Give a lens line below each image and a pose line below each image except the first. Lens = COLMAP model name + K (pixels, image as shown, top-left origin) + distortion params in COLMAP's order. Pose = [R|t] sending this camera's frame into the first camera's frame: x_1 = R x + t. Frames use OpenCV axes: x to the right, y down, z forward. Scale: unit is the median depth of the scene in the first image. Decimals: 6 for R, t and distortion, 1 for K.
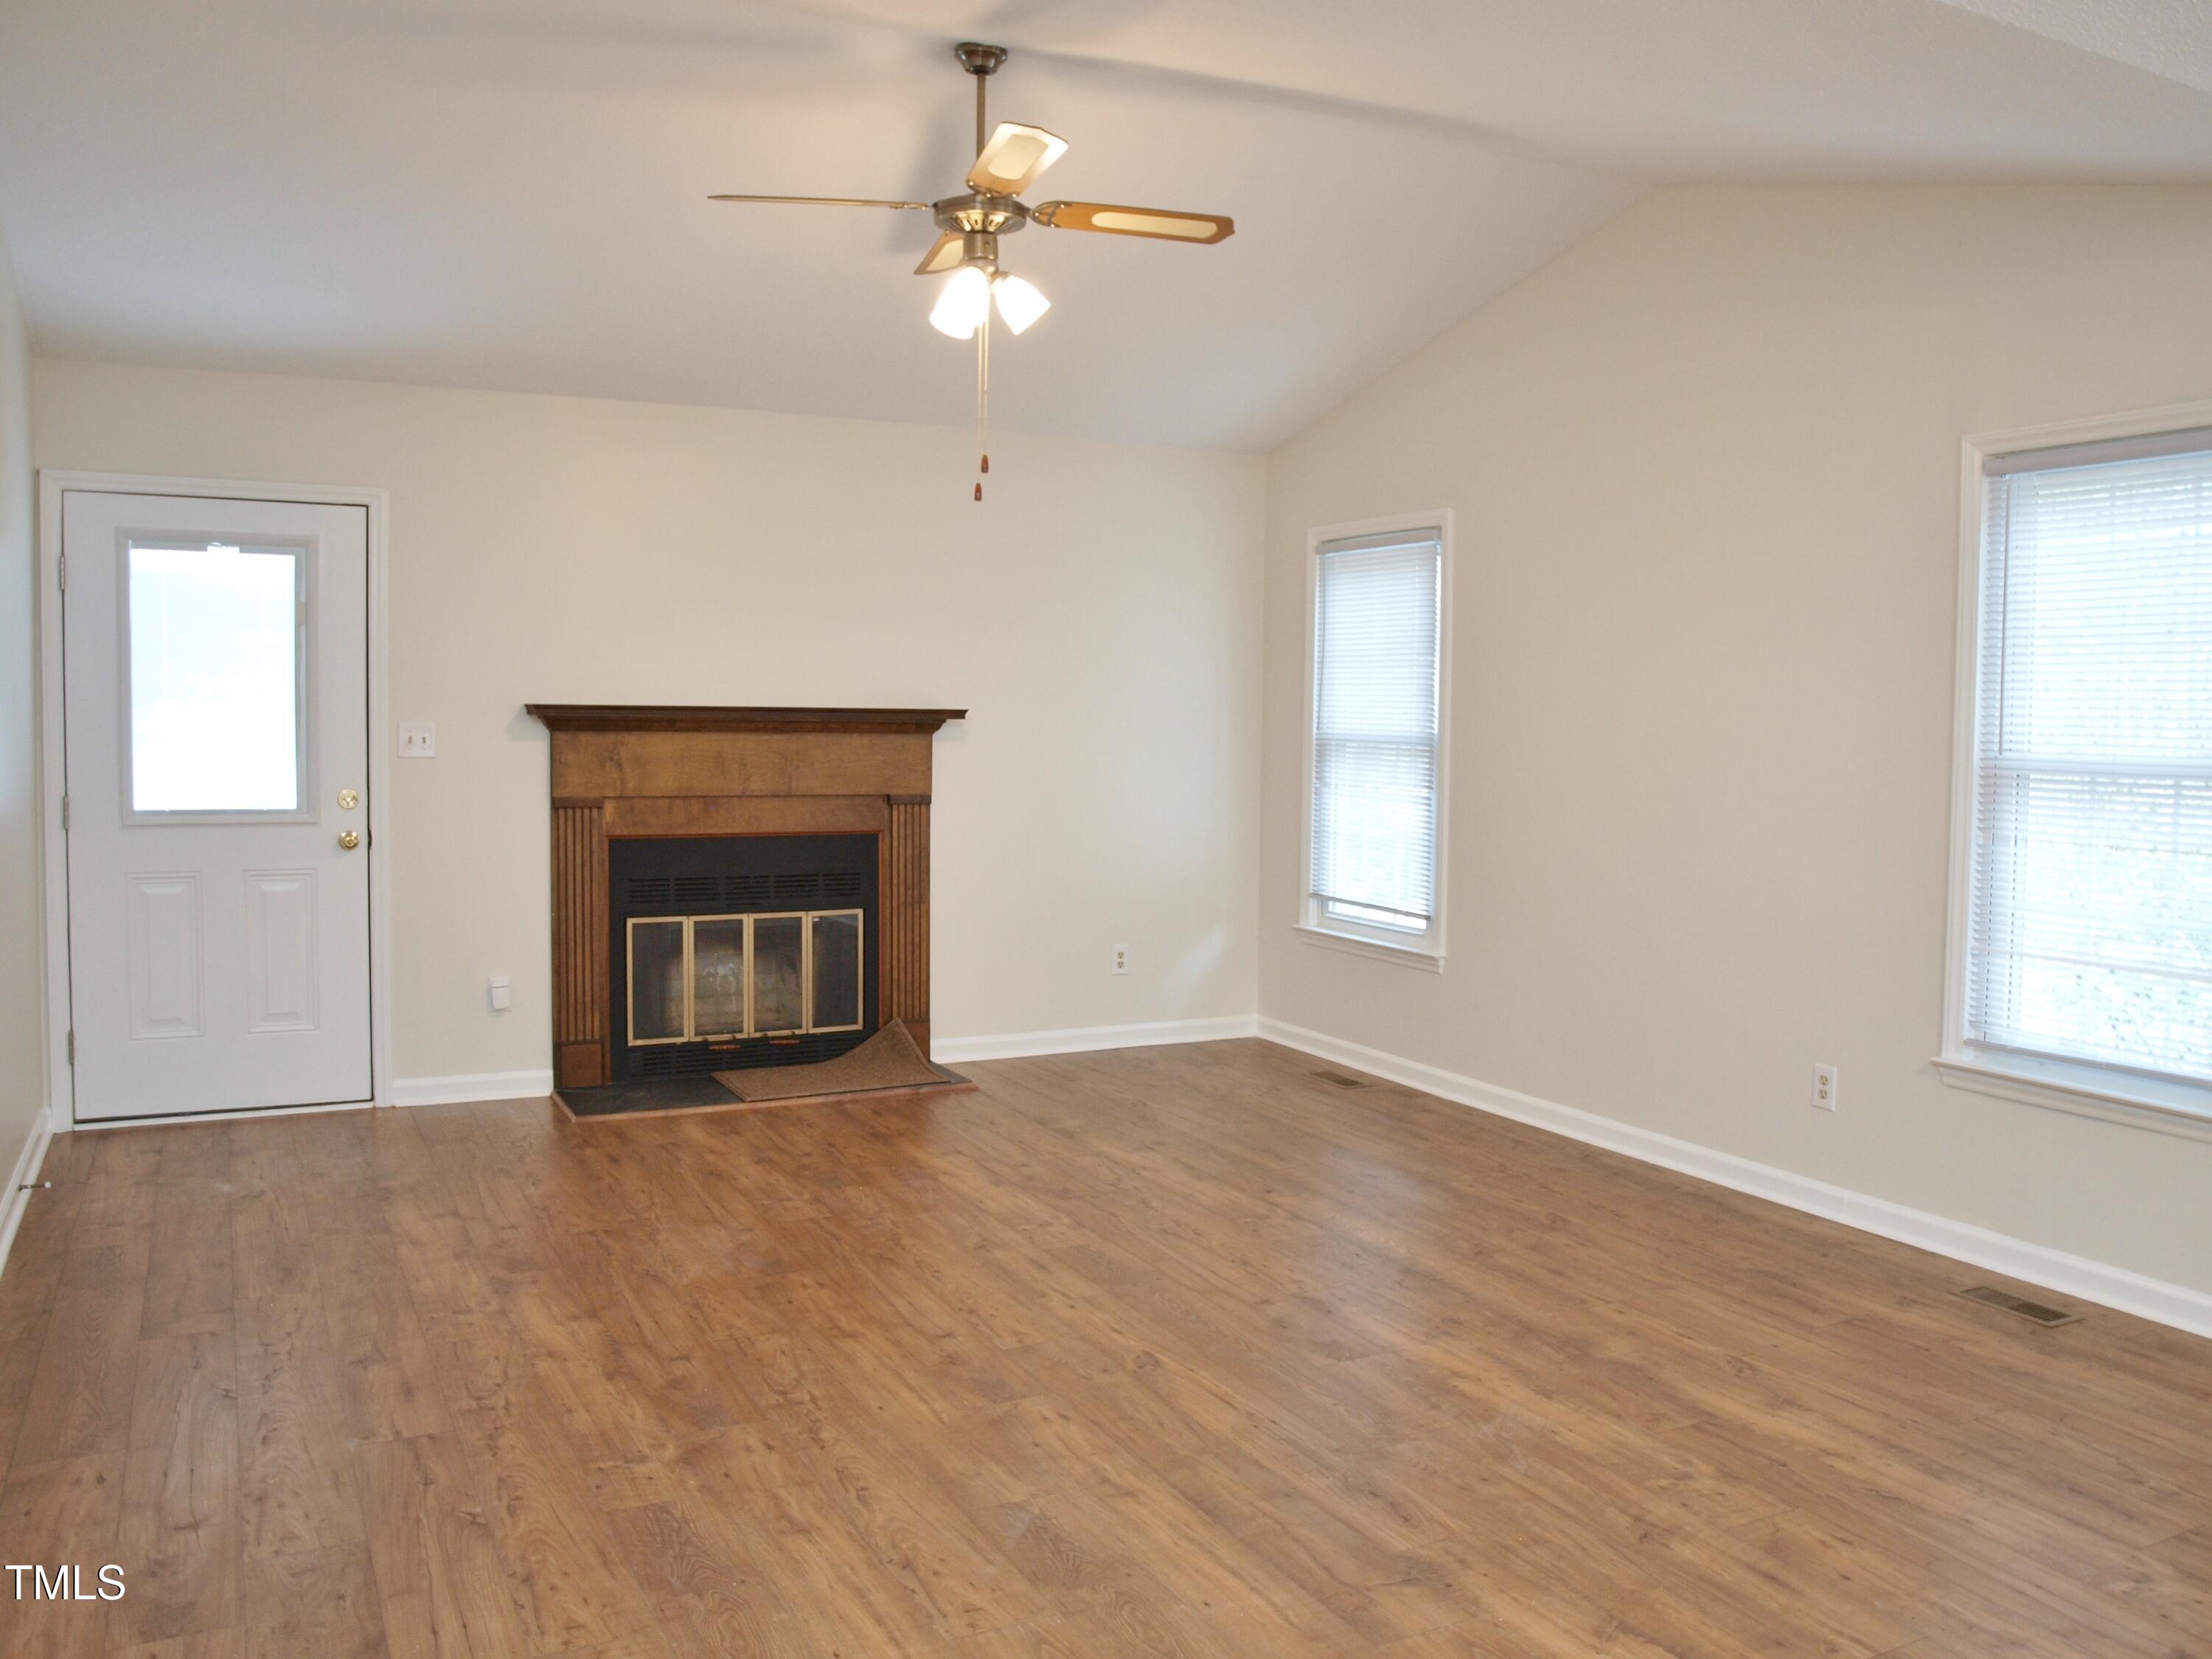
lens RADIAL K [[1832.4, 0, 1096.6], [0, 1832.4, 824.6], [0, 0, 1]] dist [-0.103851, 0.077426]
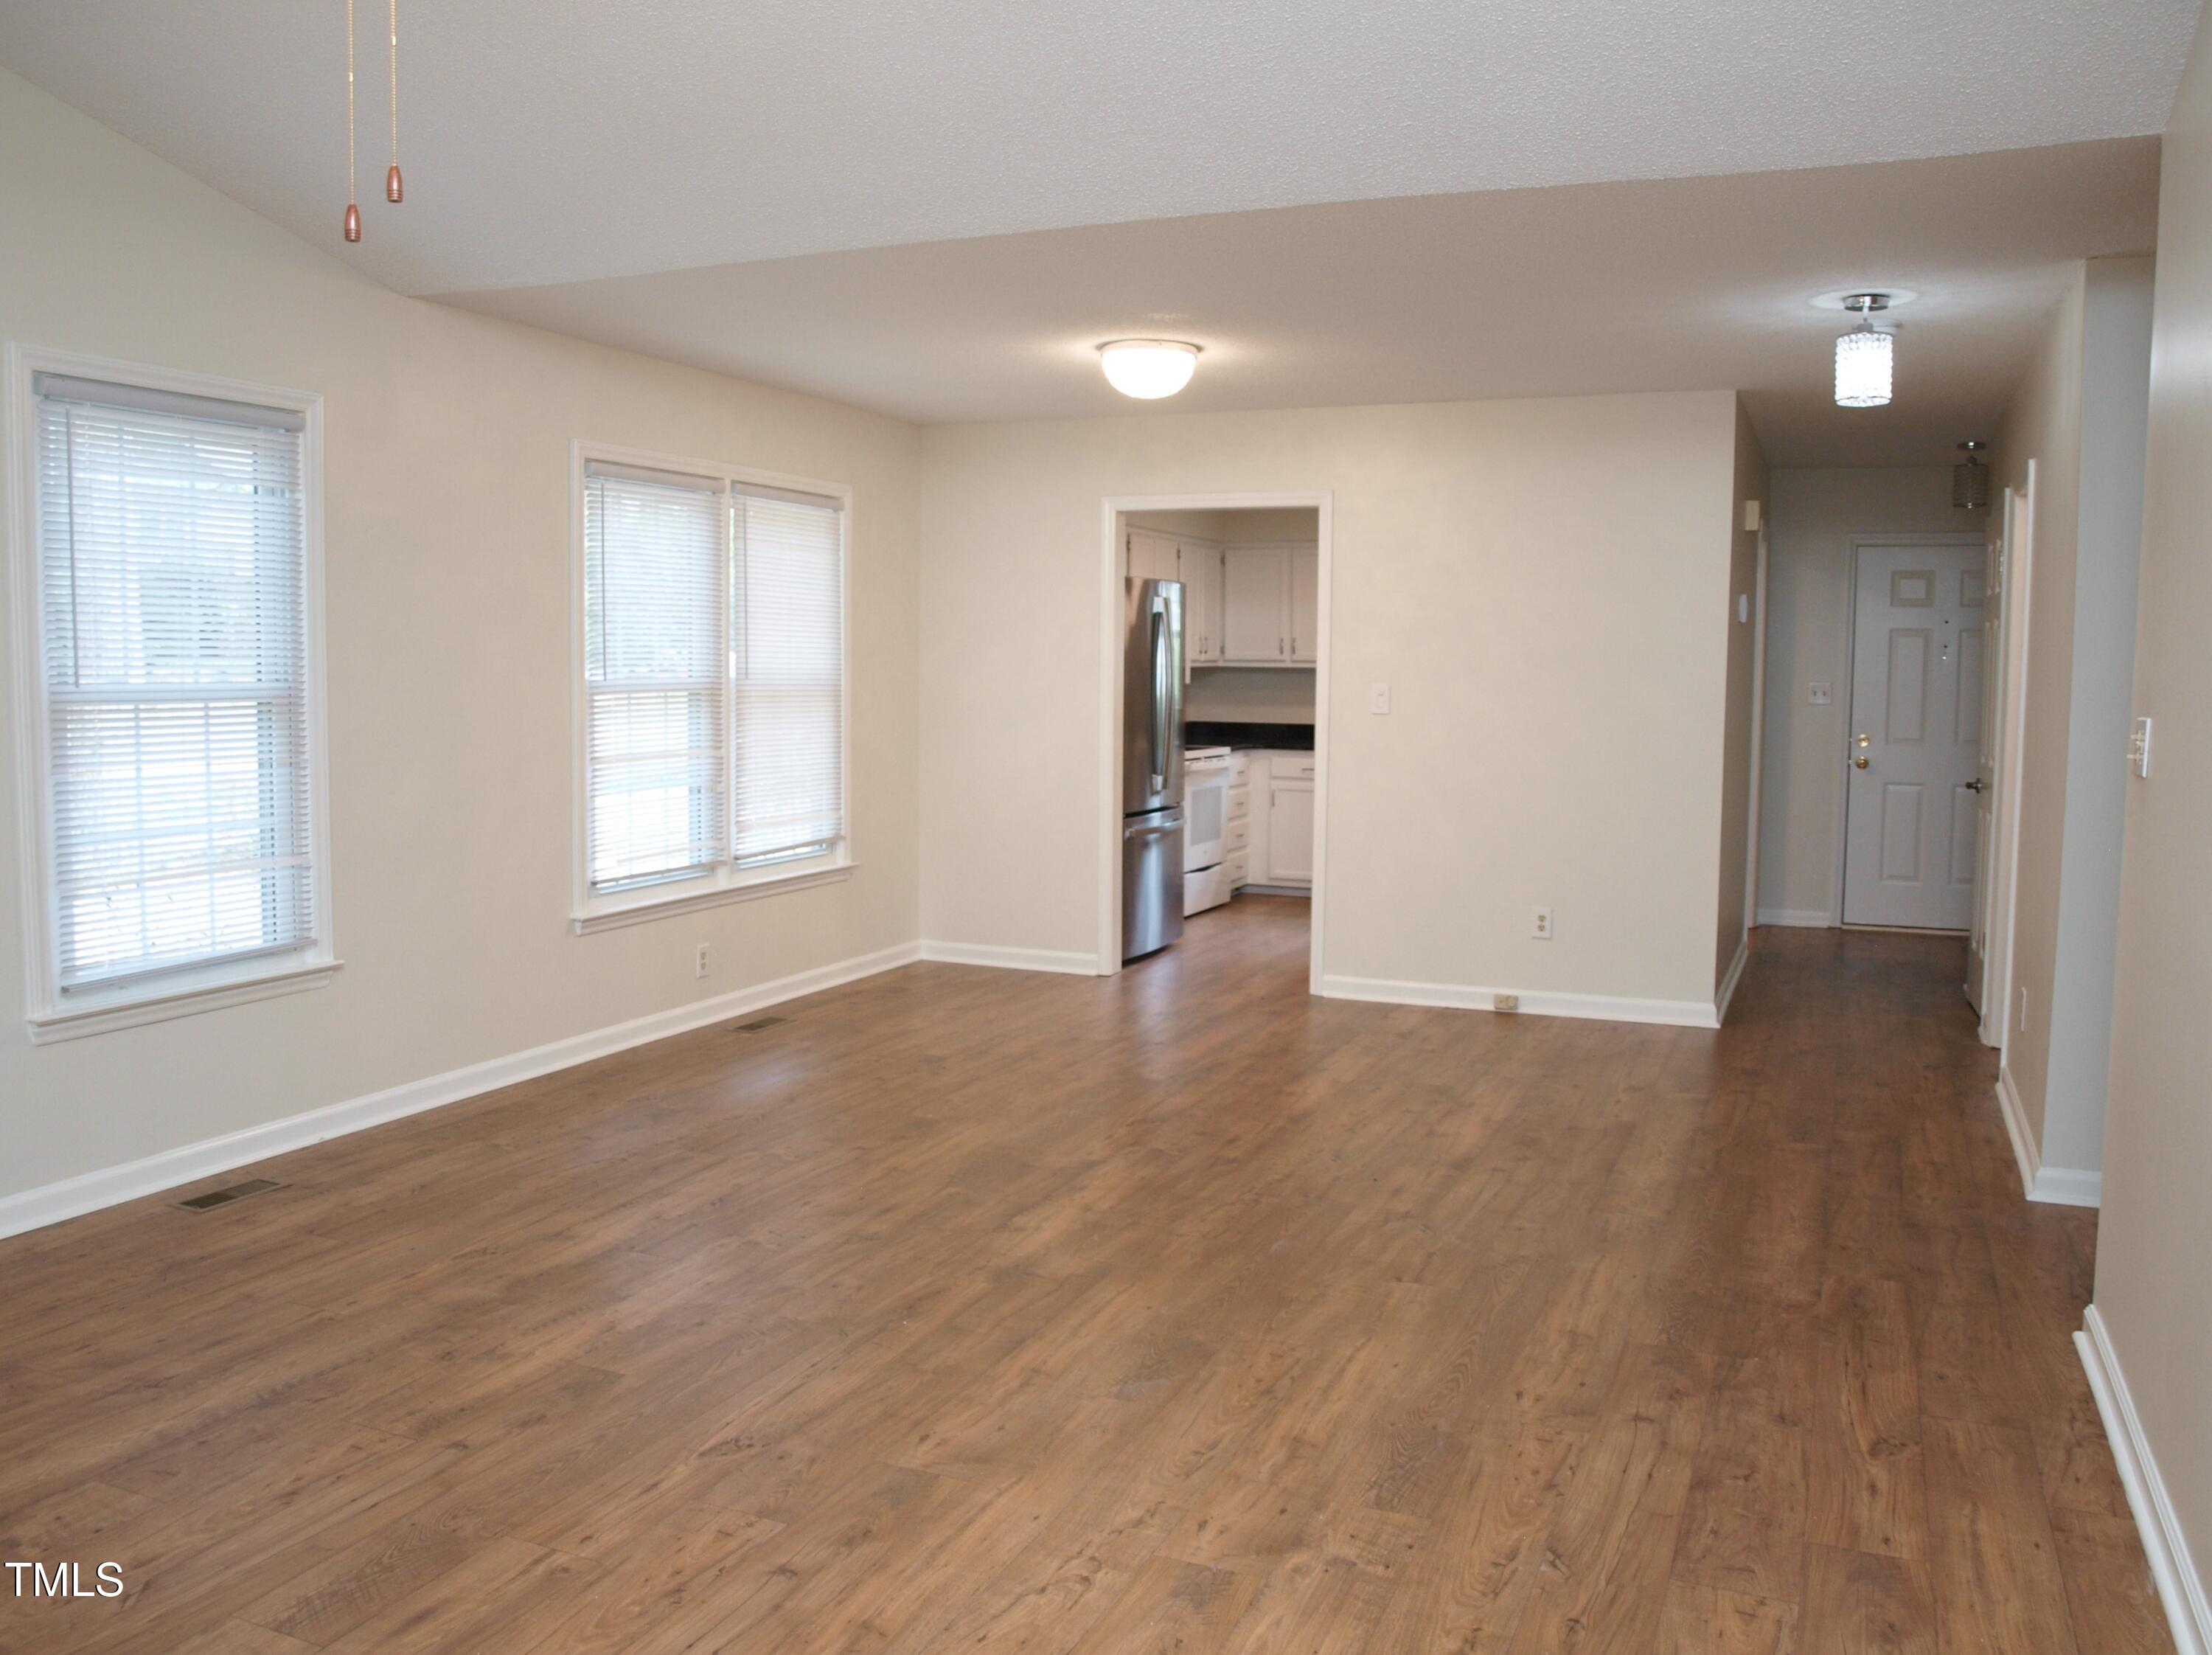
lens RADIAL K [[1832.6, 0, 1096.6], [0, 1832.6, 822.6], [0, 0, 1]] dist [-0.103851, 0.077426]
pose [[-0.656057, -0.084266, 0.749993, -0.787102], [0.029286, 0.990156, 0.136867, -0.111149], [-0.754143, 0.111757, -0.647131, 1.598031]]
